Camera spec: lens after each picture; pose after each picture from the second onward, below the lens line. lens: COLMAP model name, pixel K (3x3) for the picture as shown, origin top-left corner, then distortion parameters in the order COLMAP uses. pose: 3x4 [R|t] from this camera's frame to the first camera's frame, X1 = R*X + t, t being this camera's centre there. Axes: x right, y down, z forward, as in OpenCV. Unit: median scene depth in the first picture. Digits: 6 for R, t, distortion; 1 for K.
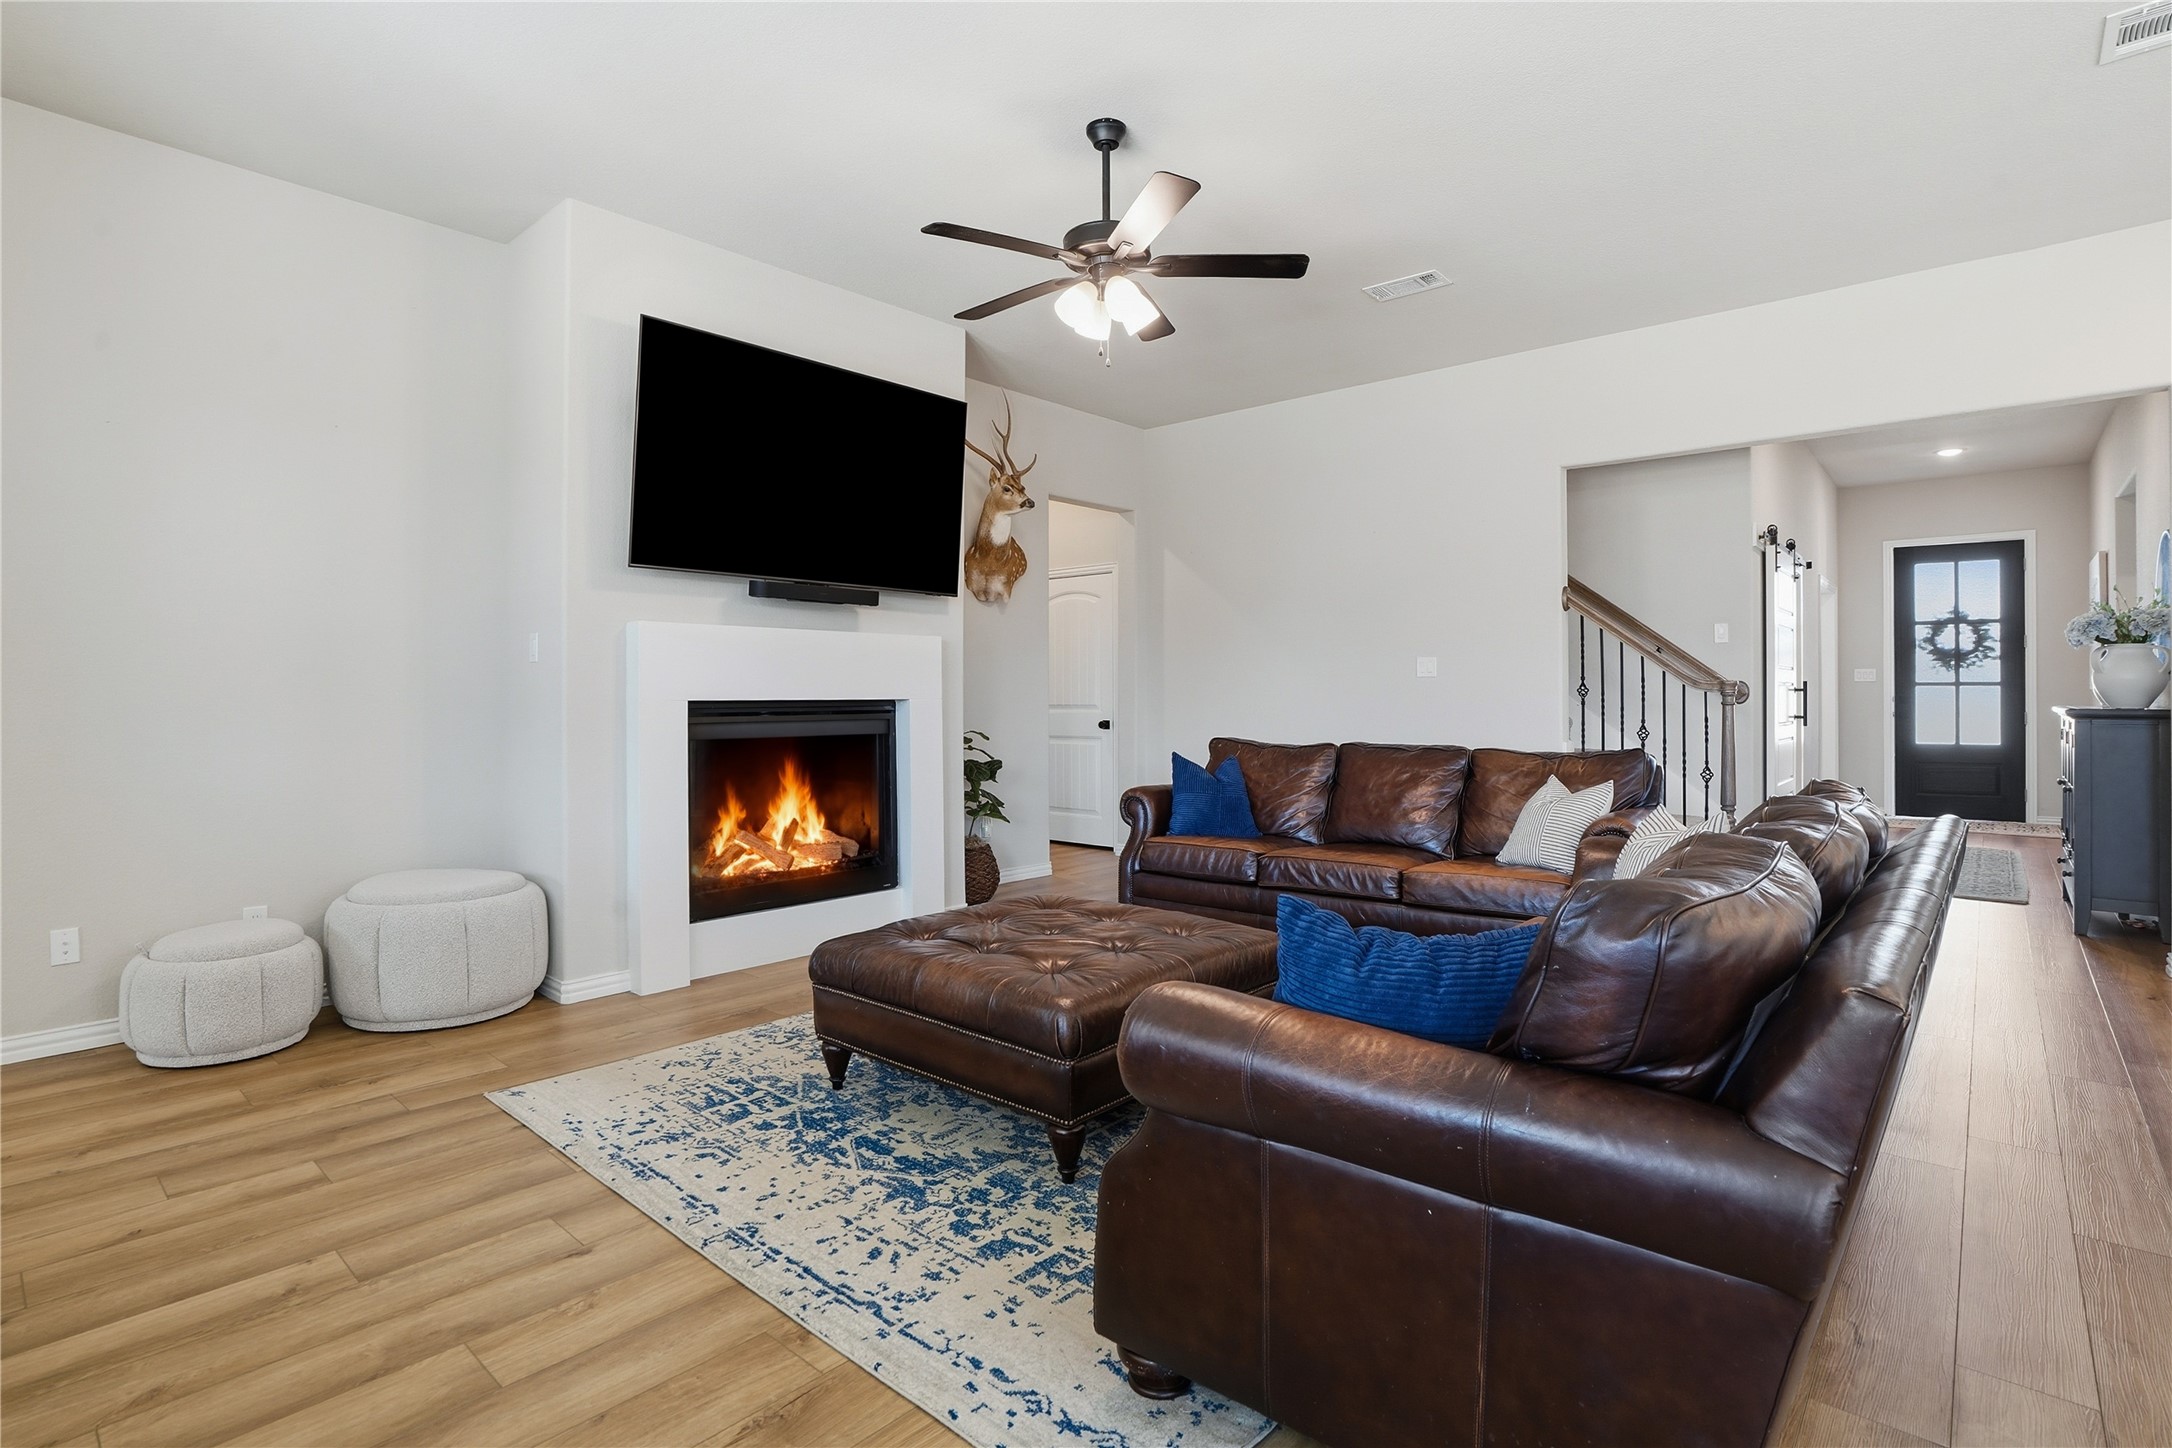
lens RADIAL K [[1047.6, 0, 1060.9], [0, 1047.6, 694.8], [0, 0, 1]] dist [-0.044171, 0.010125]
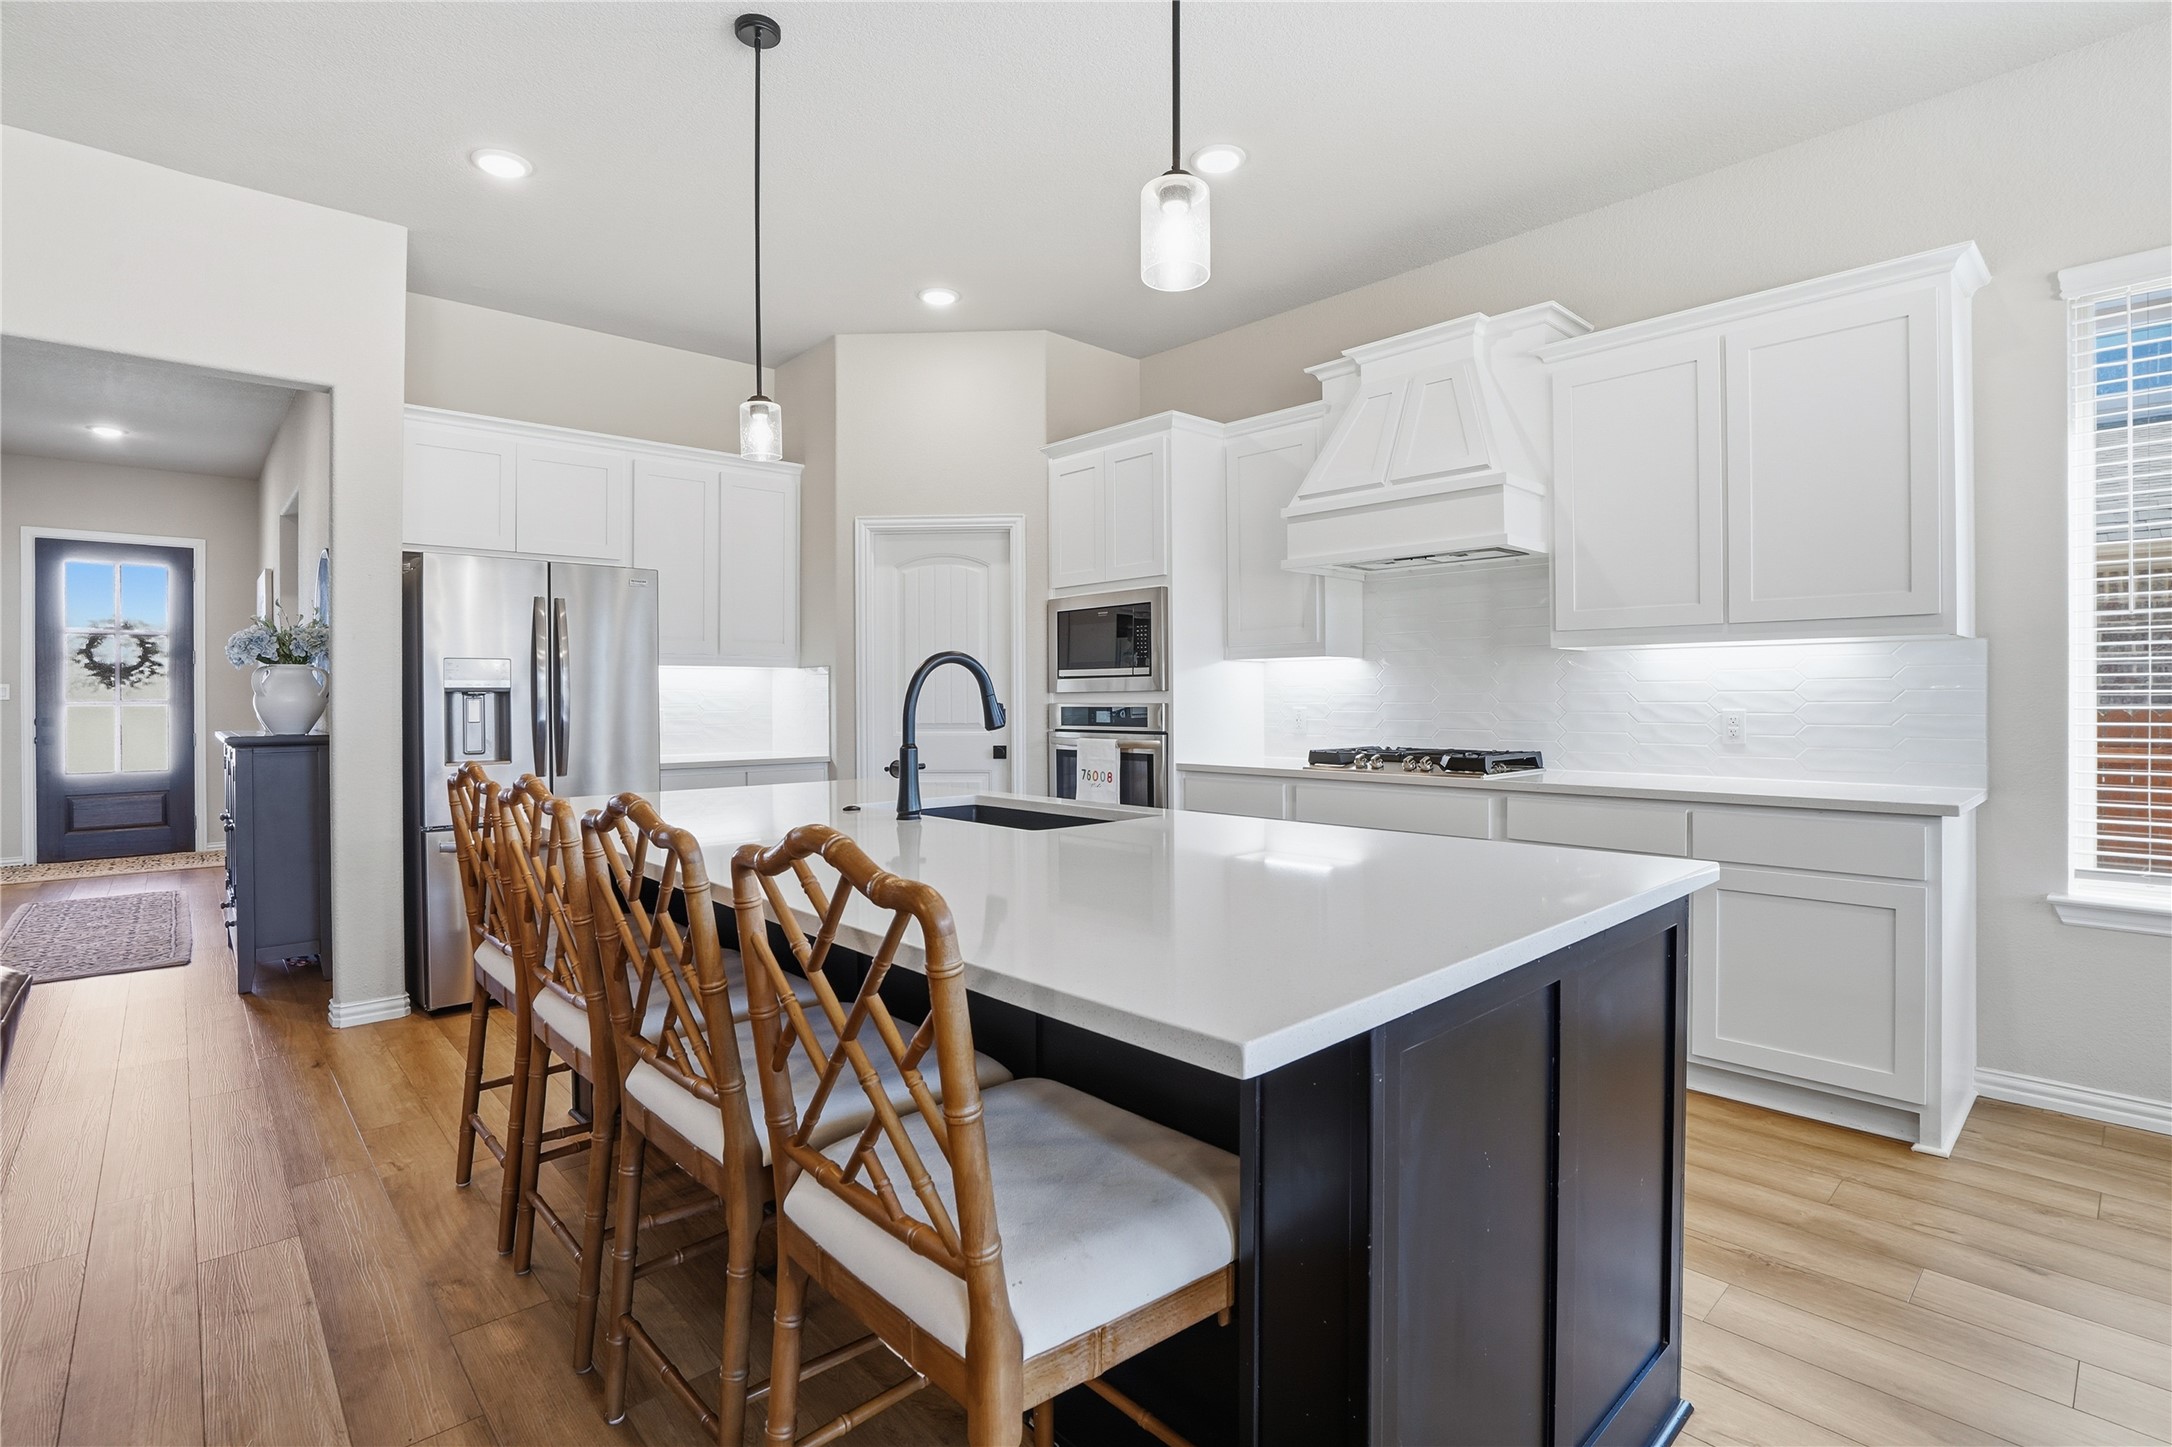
lens RADIAL K [[1033.0, 0, 1041.0], [0, 1033.0, 692.5], [0, 0, 1]] dist [-0.070276, 0.035521]
pose [[0.117038, 0.008390, 0.993092, 0.226256], [0.007572, 0.999928, -0.009340, -0.011069], [-0.993099, 0.008613, 0.116966, 0.209833]]
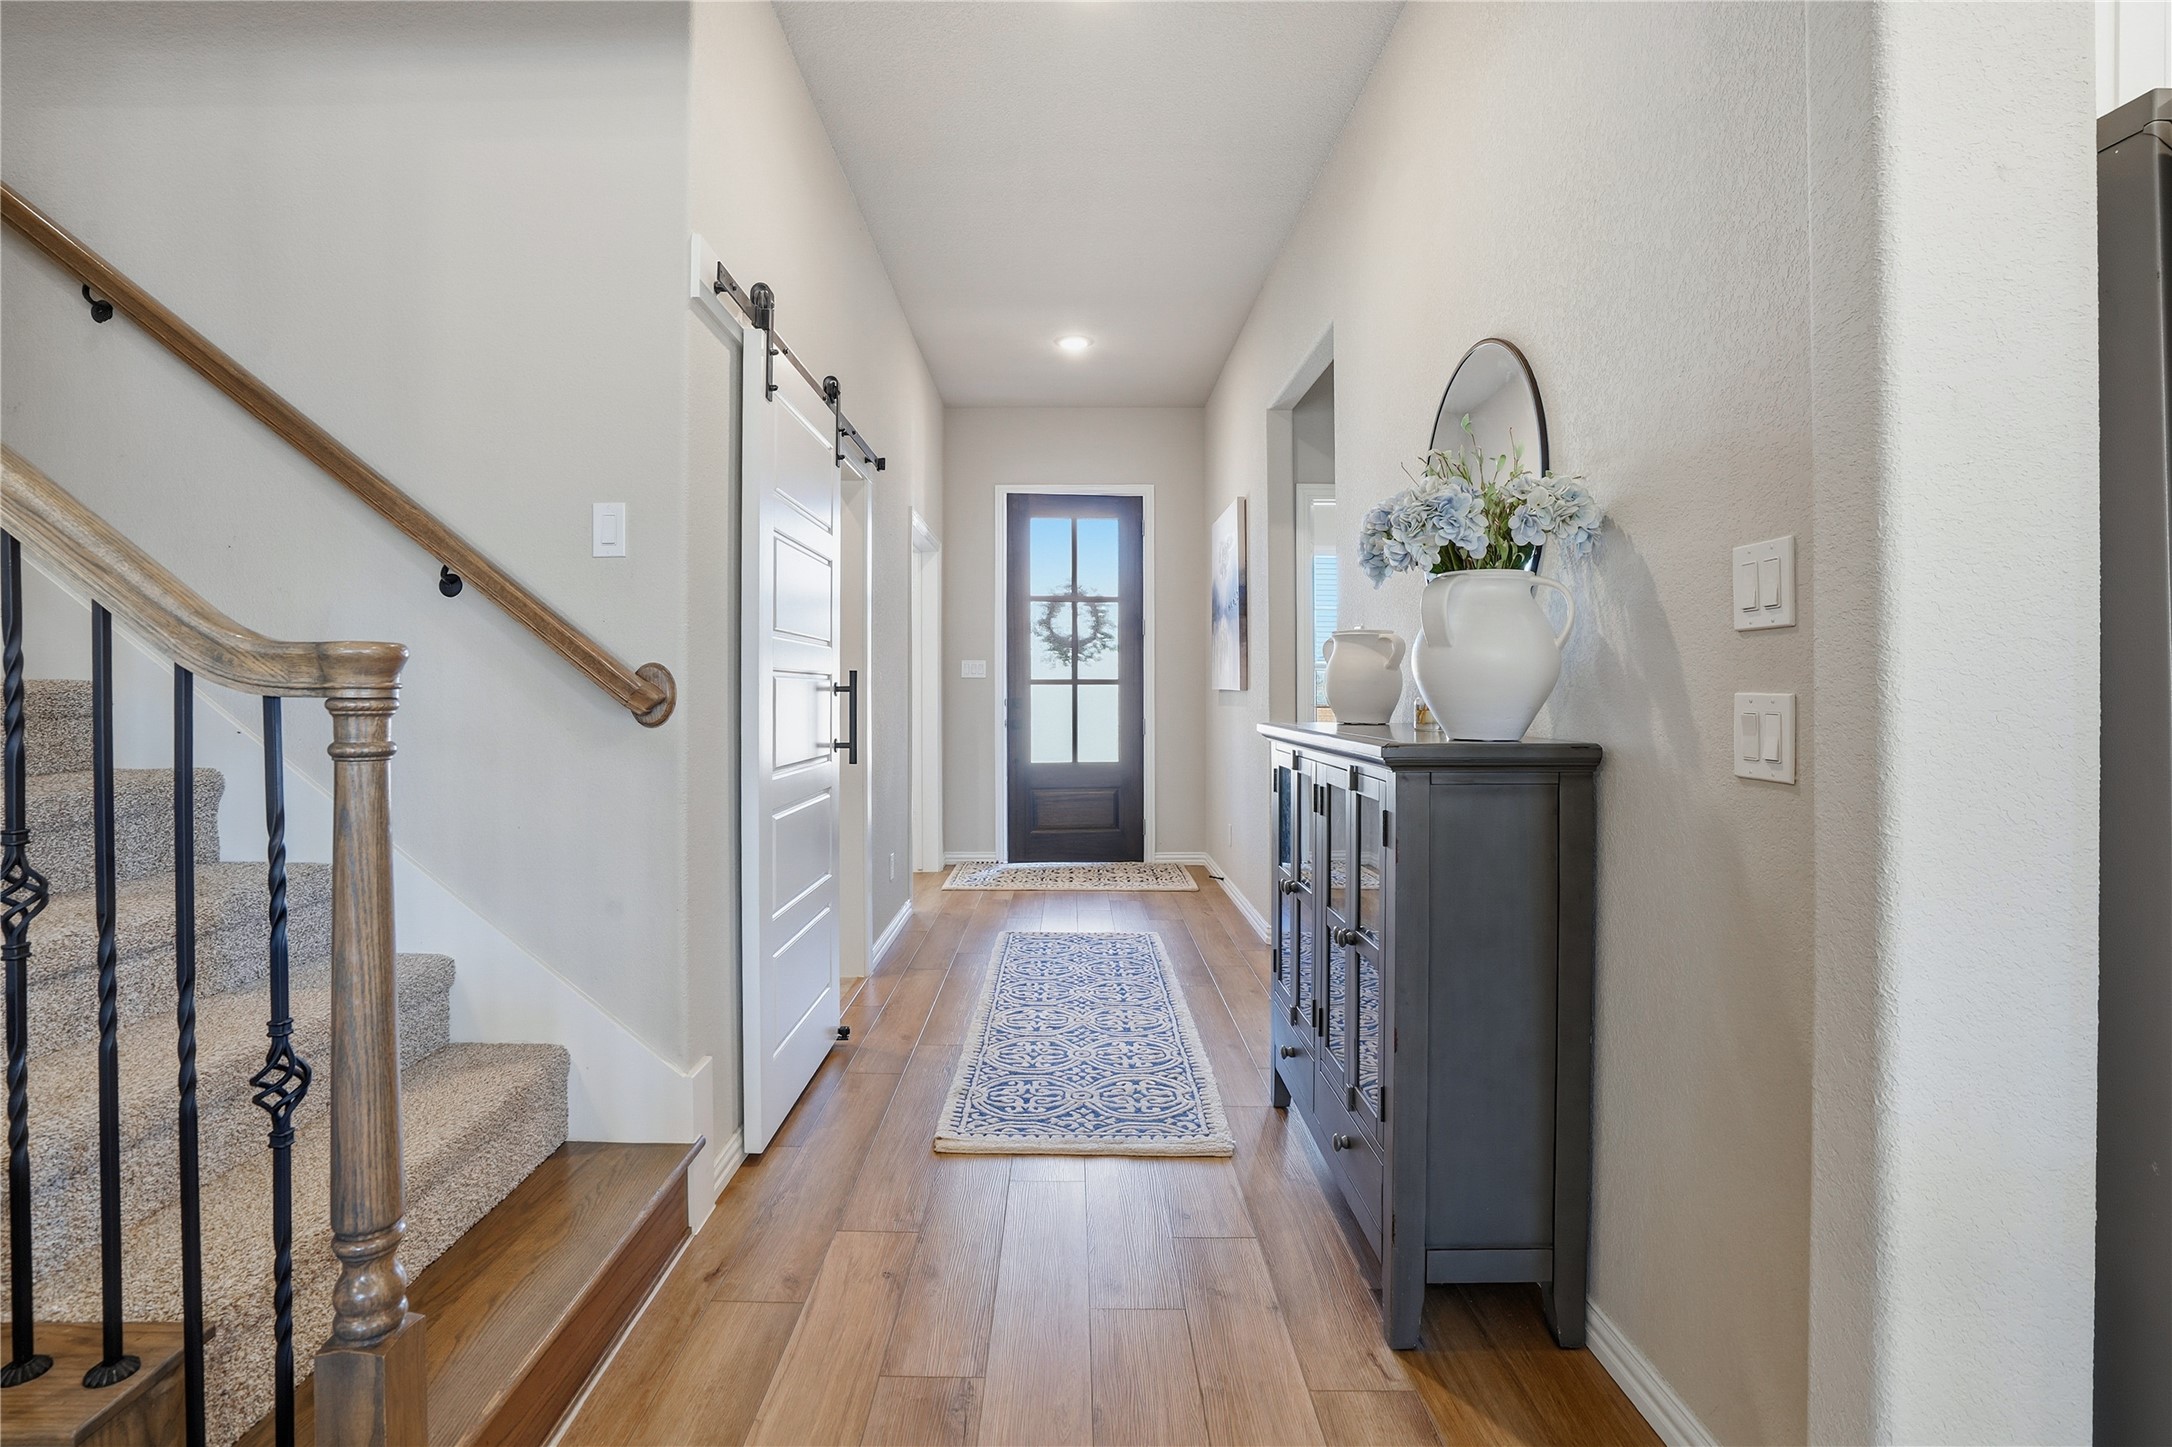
lens RADIAL K [[1033.0, 0, 1041.0], [0, 1033.0, 692.5], [0, 0, 1]] dist [-0.070276, 0.035521]
pose [[0.755785, 0.000760, 0.654819, 0.684590], [-0.000417, 1.000000, -0.000679, -0.004269], [-0.654820, 0.000240, 0.755785, 0.830417]]
